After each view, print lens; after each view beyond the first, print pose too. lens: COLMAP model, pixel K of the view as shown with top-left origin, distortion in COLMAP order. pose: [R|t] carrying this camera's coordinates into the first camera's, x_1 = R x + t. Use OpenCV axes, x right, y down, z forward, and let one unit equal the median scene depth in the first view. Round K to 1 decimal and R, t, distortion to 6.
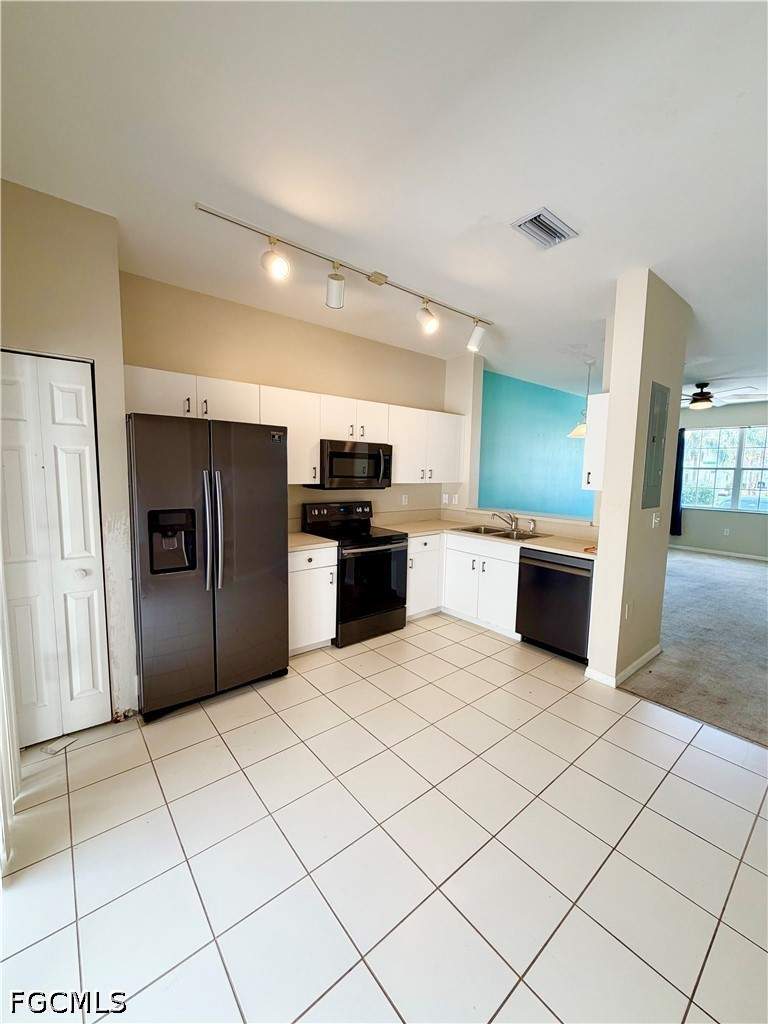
lens RADIAL K [[408.7, 0, 384.0], [0, 408.7, 512.0], [0, 0, 1]] dist [-0.000441, -0.000145]
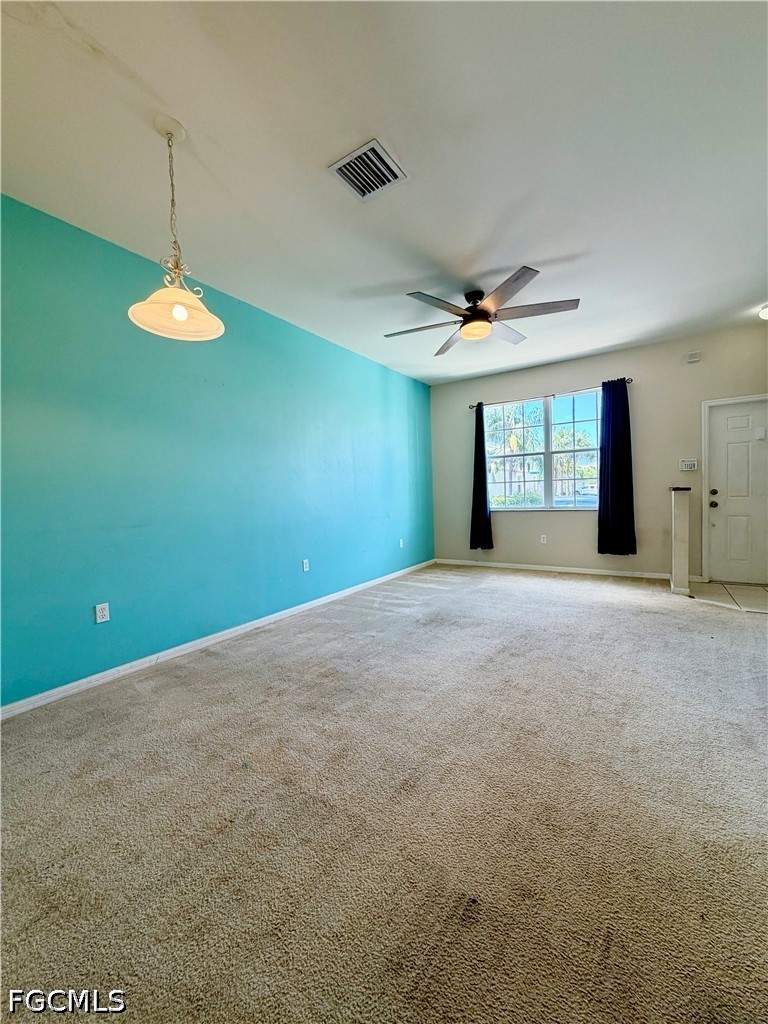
lens RADIAL K [[408.7, 0, 384.0], [0, 408.7, 512.0], [0, 0, 1]] dist [-0.000441, -0.000145]
pose [[0.952286, -0.062118, 0.298820, 0.355000], [0.082717, 0.994954, -0.056777, 0.019898], [-0.293785, 0.078785, 0.952619, 0.387507]]
